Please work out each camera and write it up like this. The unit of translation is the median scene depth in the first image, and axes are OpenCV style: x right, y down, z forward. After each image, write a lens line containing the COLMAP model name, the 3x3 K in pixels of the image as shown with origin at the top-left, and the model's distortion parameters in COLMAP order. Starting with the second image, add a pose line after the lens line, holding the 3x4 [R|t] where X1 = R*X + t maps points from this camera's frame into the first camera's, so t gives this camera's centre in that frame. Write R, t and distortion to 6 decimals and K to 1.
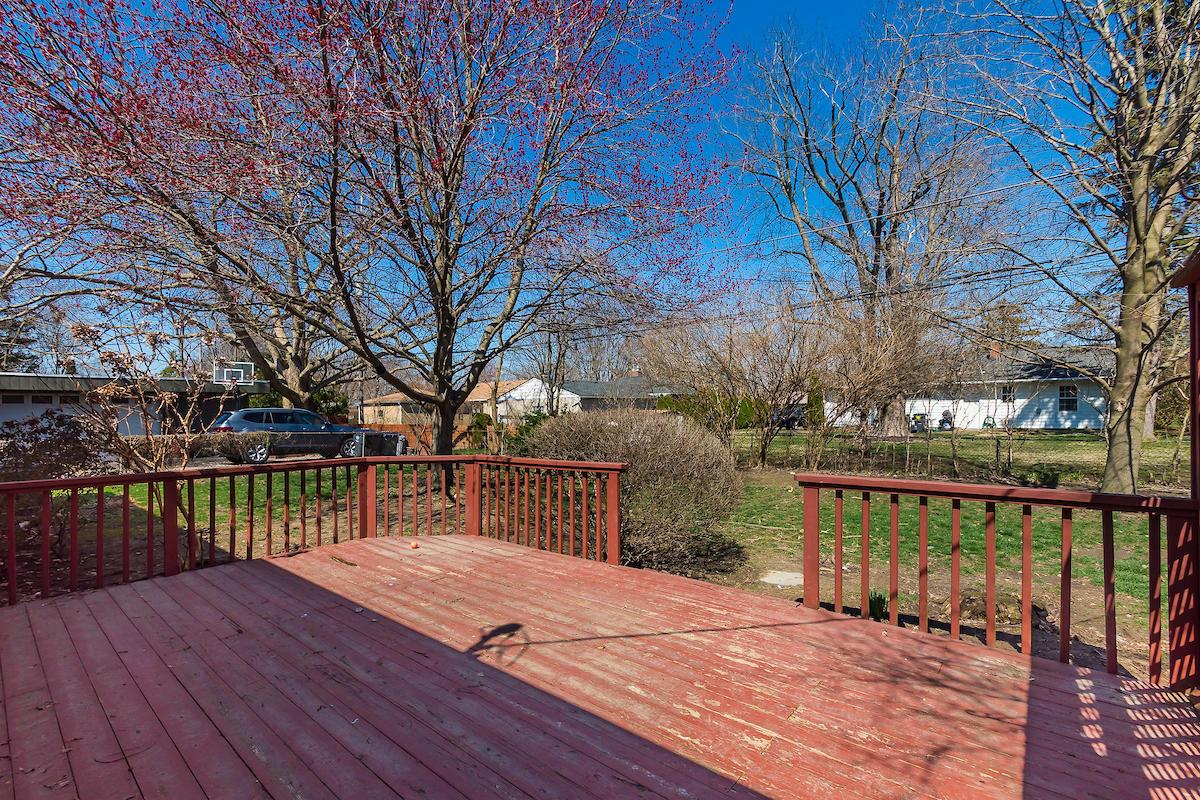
lens RADIAL K [[548.4, 0, 549.8], [0, 548.4, 423.6], [0, 0, 1]] dist [0.000968, 0.000067]
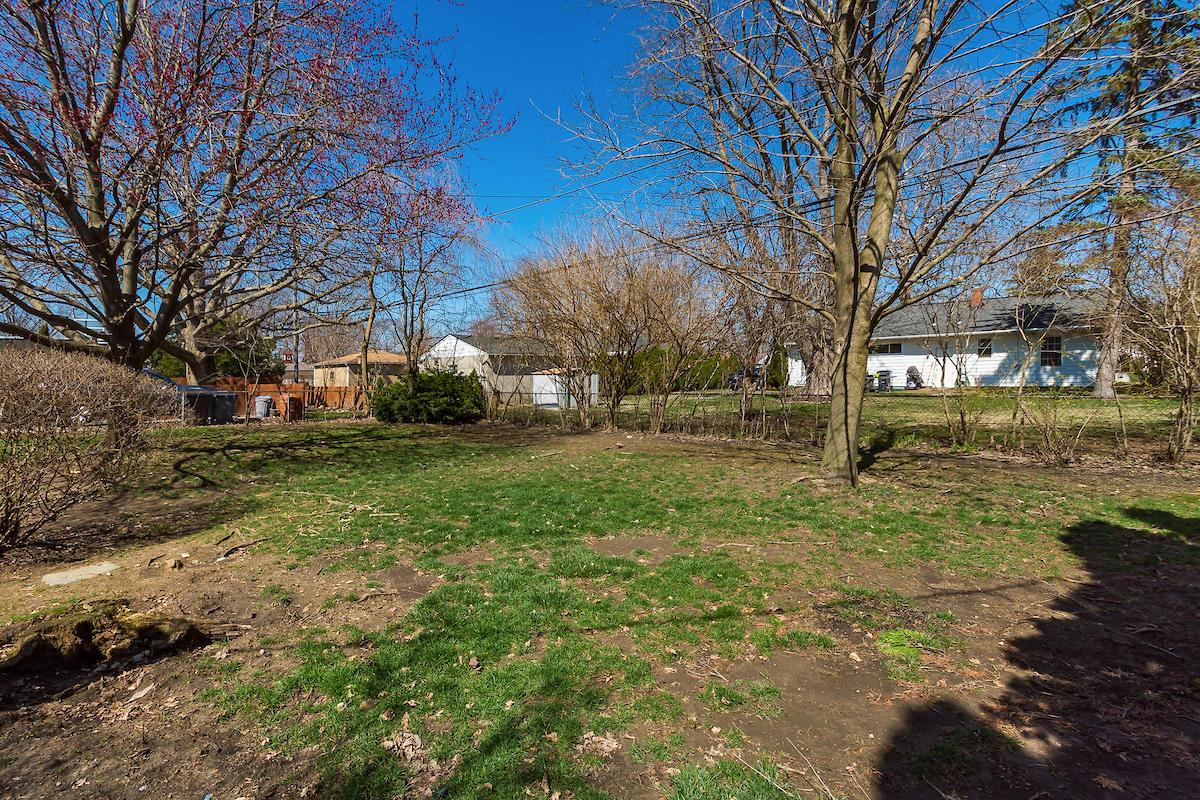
lens RADIAL K [[548.4, 0, 602.1], [0, 548.4, 395.7], [0, 0, 1]] dist [0.000968, 0.000067]
pose [[0.996124, -0.002685, -0.087913, 0.319400], [0.003741, 0.999923, 0.011857, 0.010332], [0.087875, -0.012140, 0.996058, 0.084357]]
